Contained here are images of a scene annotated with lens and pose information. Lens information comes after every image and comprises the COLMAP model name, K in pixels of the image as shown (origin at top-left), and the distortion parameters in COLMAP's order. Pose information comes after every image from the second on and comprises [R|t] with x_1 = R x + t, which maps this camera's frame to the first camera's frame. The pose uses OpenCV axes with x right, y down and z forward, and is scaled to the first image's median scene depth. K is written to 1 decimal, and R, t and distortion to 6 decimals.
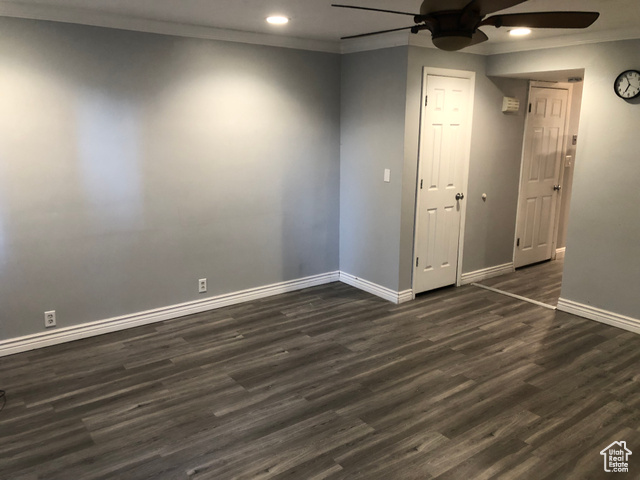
lens RADIAL K [[520.7, 0, 315.0], [0, 520.7, 229.7], [0, 0, 1]] dist [0.038658, -0.050176]
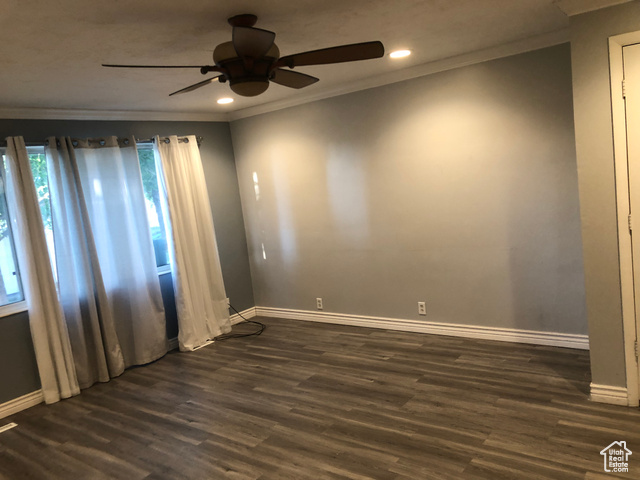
lens RADIAL K [[520.7, 0, 315.0], [0, 520.7, 229.7], [0, 0, 1]] dist [0.038658, -0.050176]
pose [[0.277518, 0.066267, -0.958432, 0.821255], [-0.079130, 0.995805, 0.045938, -0.093971], [0.957456, 0.063092, 0.281597, 0.545781]]
